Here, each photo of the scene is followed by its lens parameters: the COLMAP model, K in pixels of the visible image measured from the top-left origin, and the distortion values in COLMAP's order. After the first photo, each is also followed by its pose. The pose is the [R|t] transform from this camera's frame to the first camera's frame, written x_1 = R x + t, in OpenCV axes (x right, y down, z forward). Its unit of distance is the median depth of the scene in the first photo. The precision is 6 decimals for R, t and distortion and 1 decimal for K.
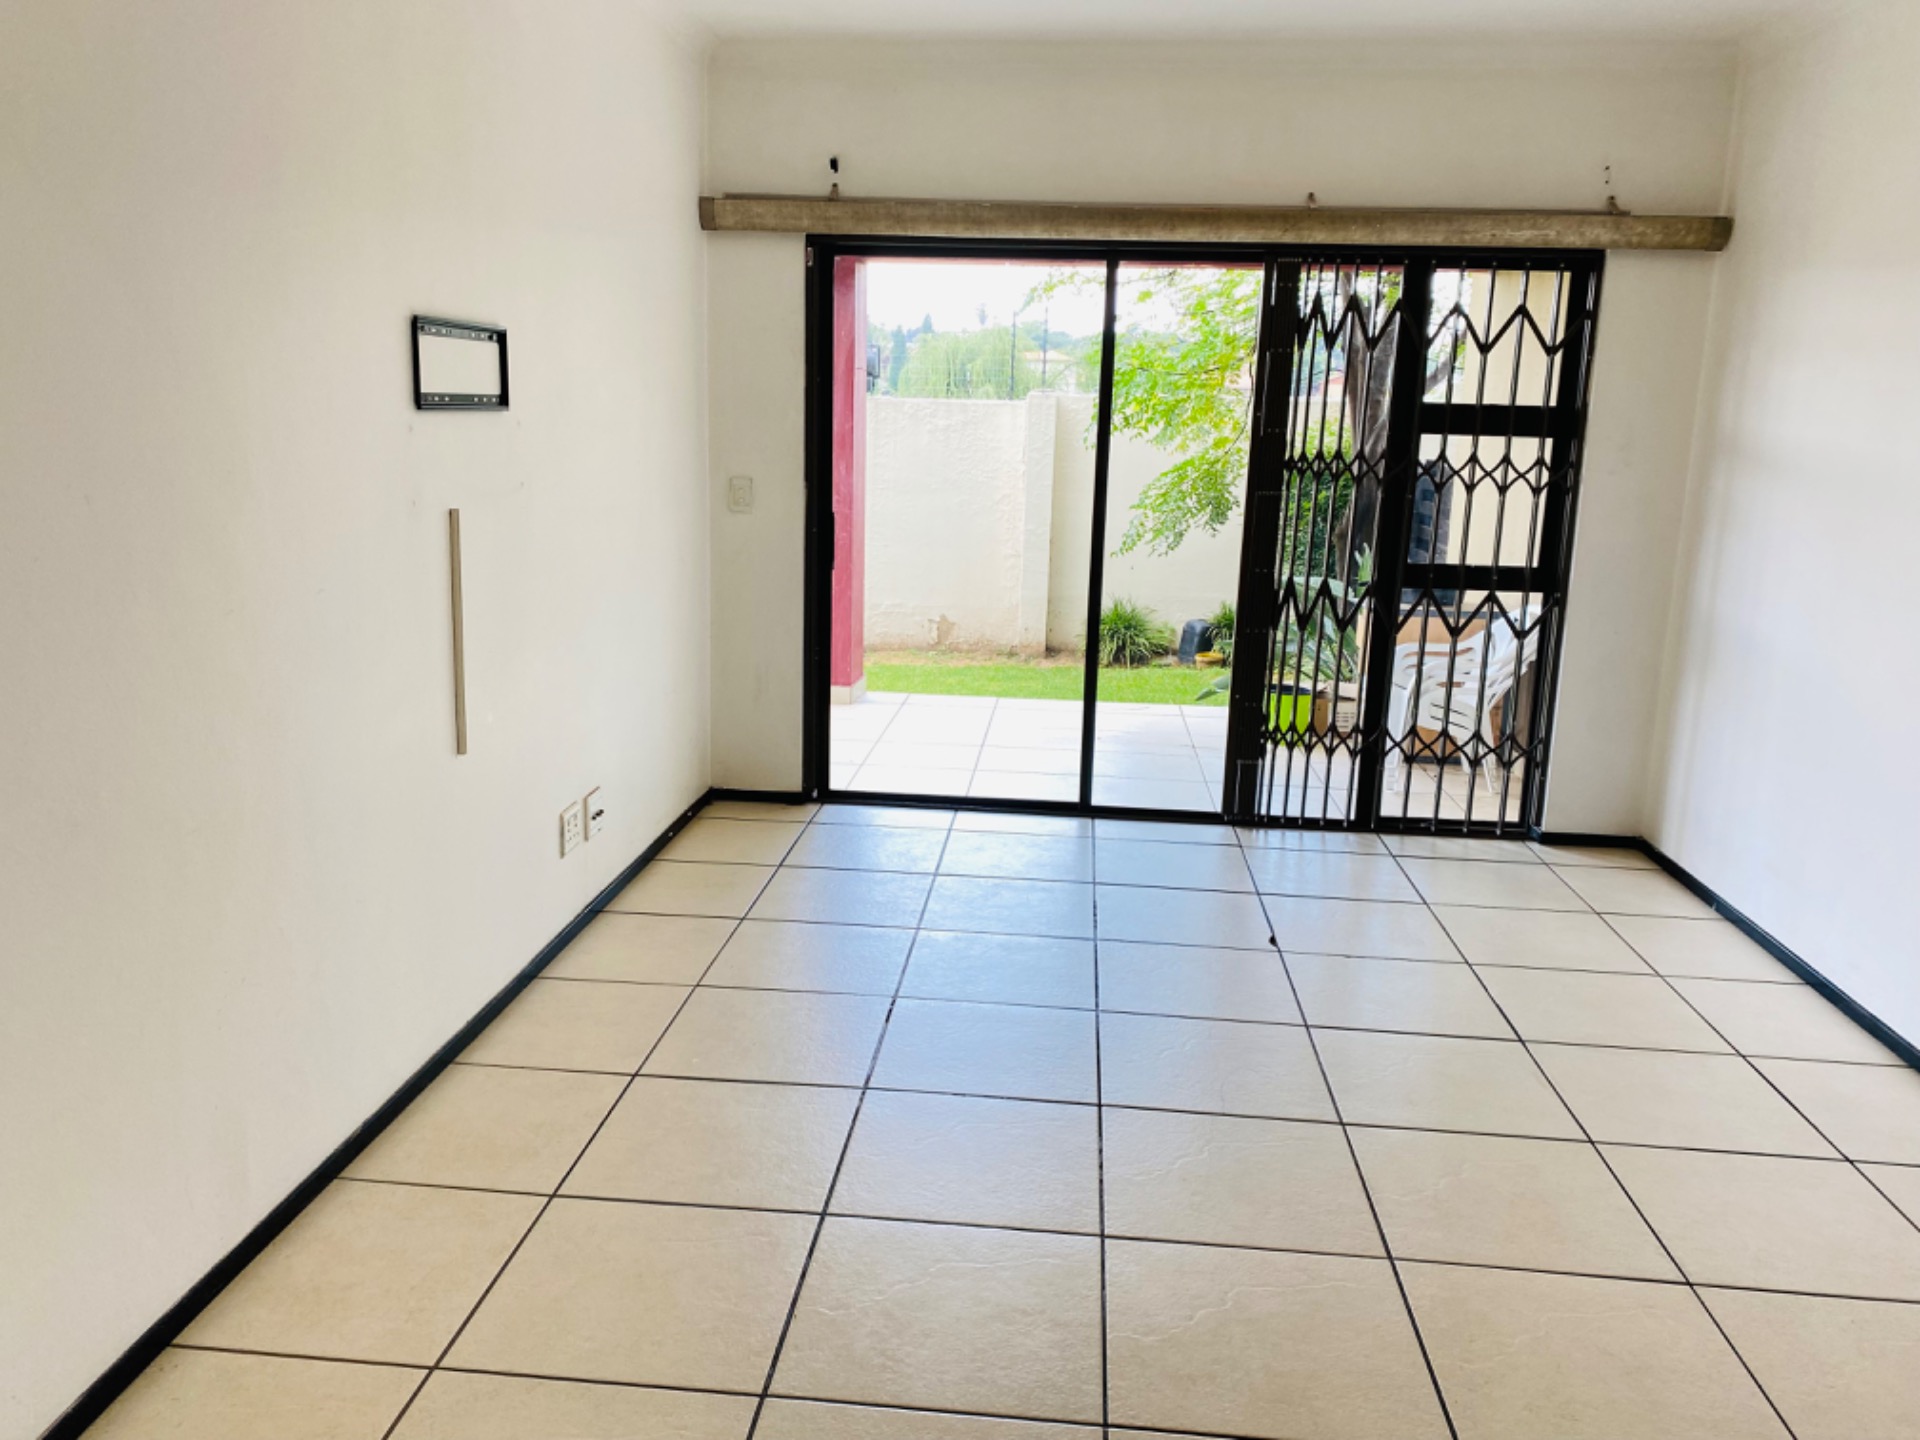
lens RADIAL K [[1458.8, 0, 950.1], [0, 1458.8, 728.9], [0, 0, 1]] dist [0.048383, -0.100665]
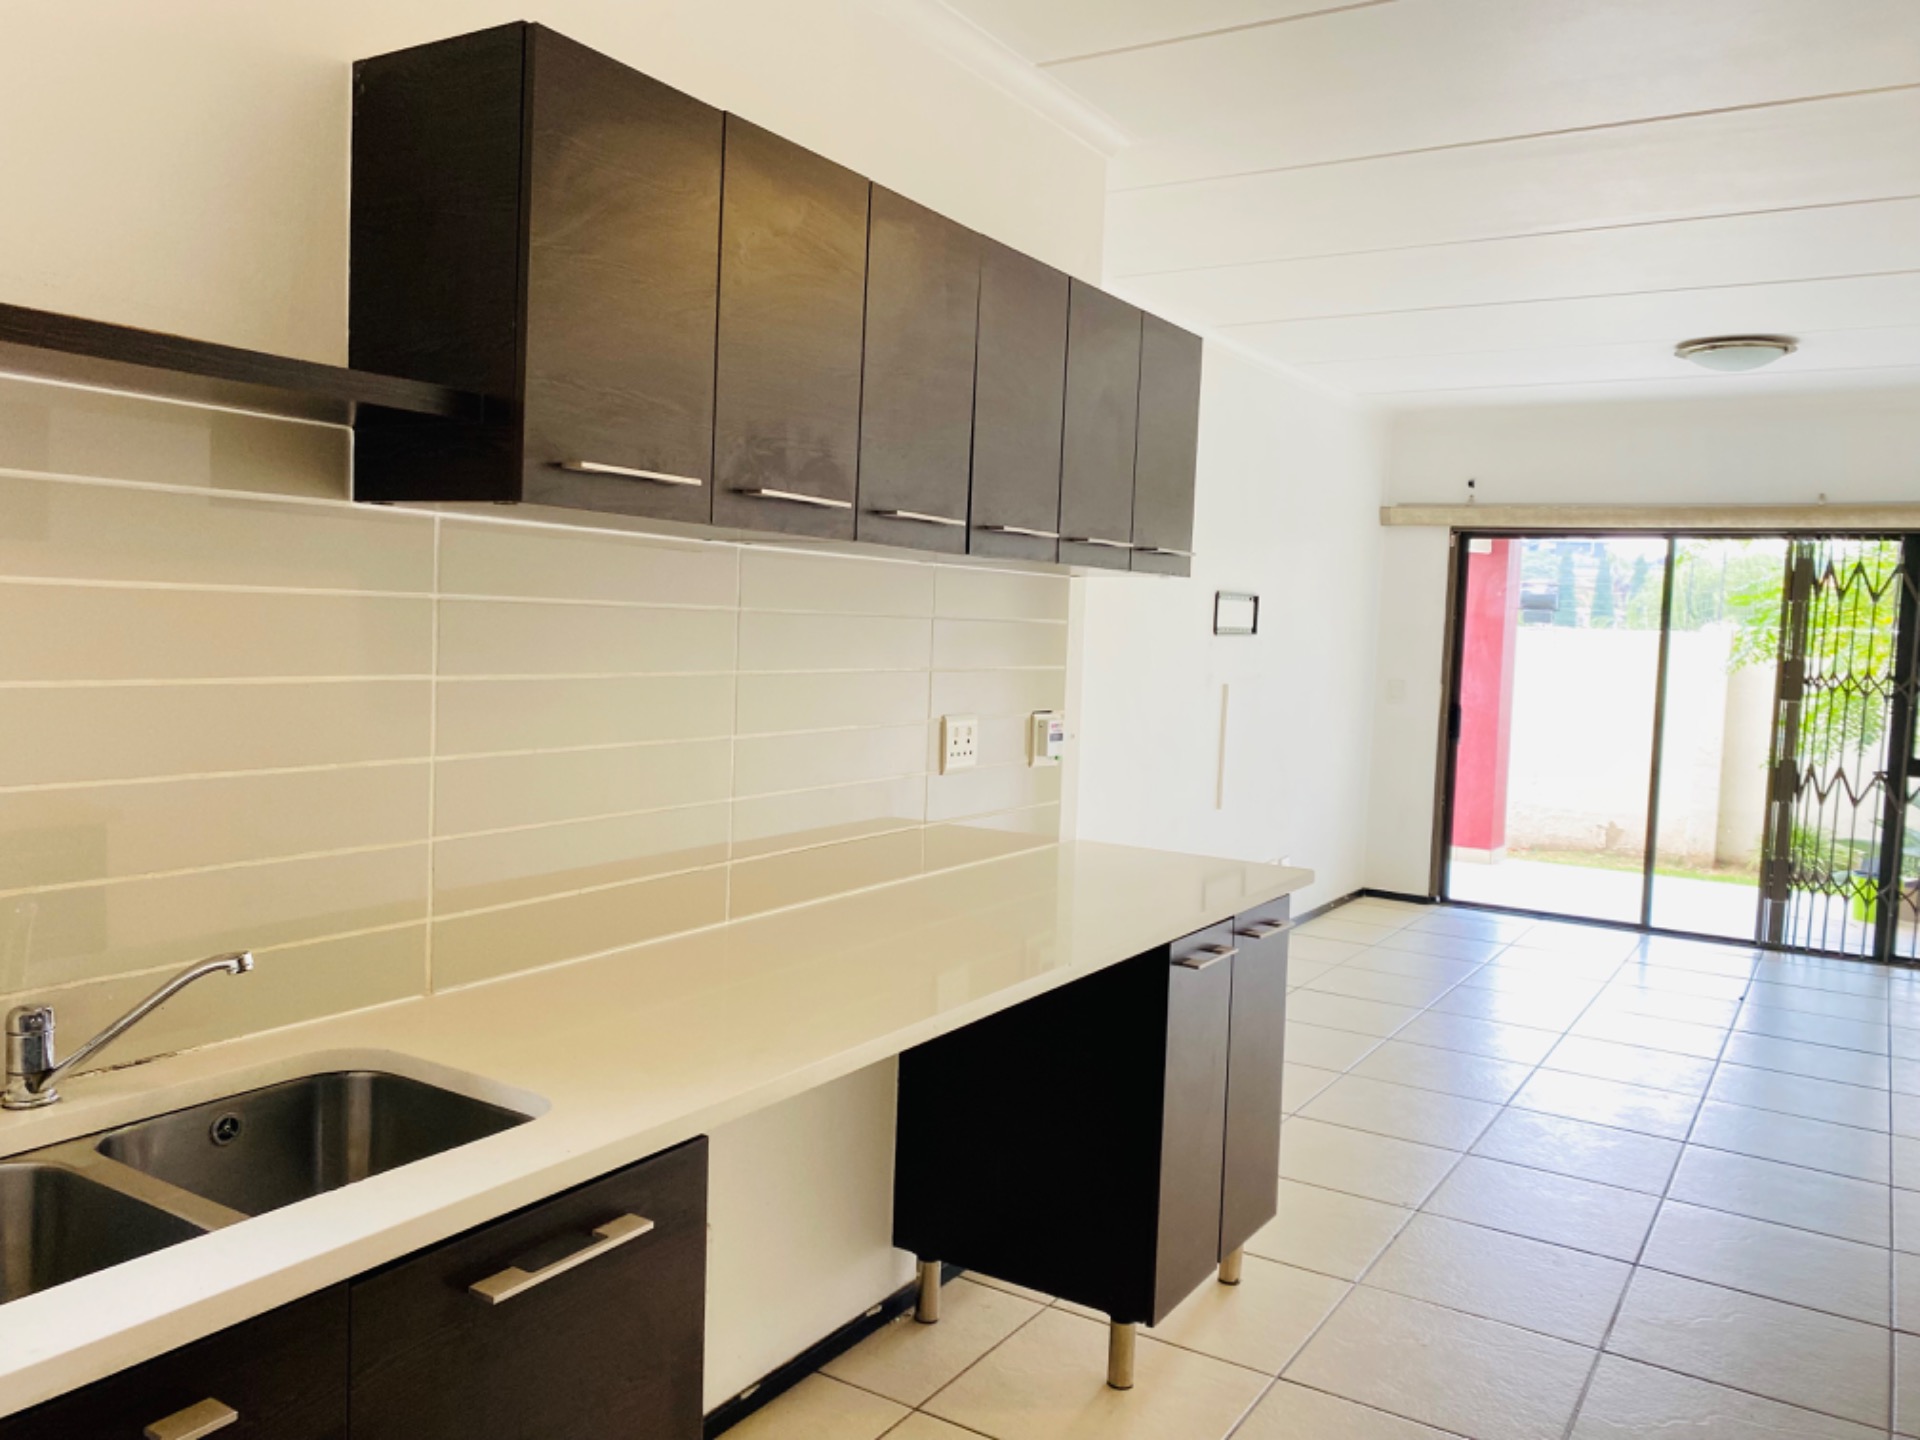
lens RADIAL K [[1475.4, 0, 960.0], [0, 1475.4, 720.0], [0, 0, 1]] dist [0.029378, -0.043204]
pose [[0.893050, 0.036762, -0.448454, 0.143569], [-0.106907, 0.985453, -0.132111, 0.120938], [0.437074, 0.165925, 0.883988, -0.555351]]
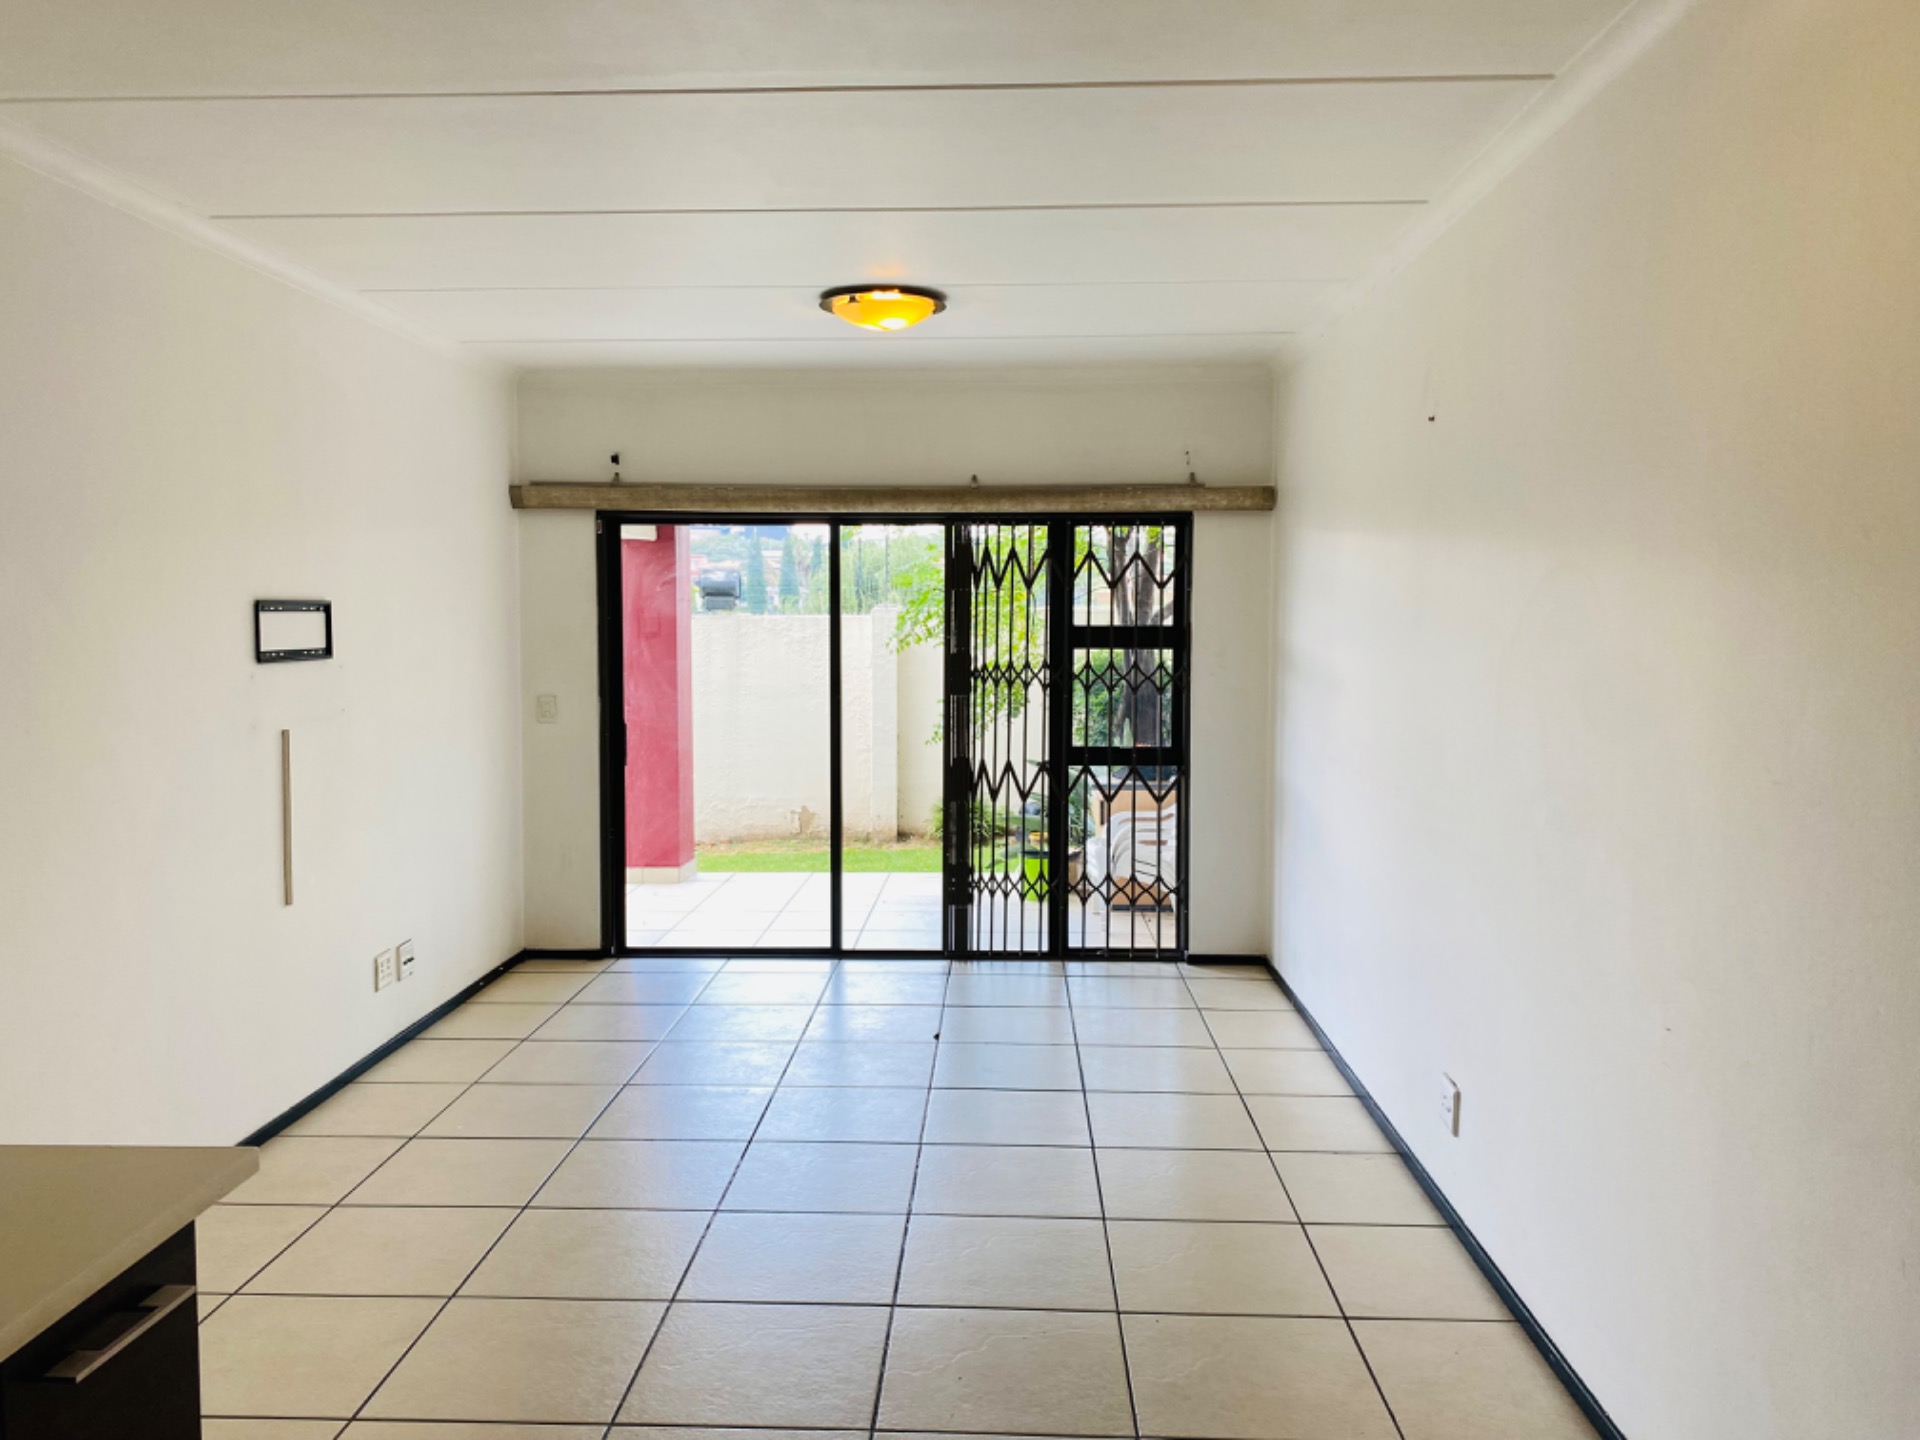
lens RADIAL K [[1455.4, 0, 961.8], [0, 1455.4, 707.6], [0, 0, 1]] dist [0.118578, -0.400539]
pose [[0.997980, -0.029580, 0.056217, 0.144196], [0.037587, 0.988394, -0.147190, 0.038278], [-0.051211, 0.149006, 0.987509, -0.267938]]
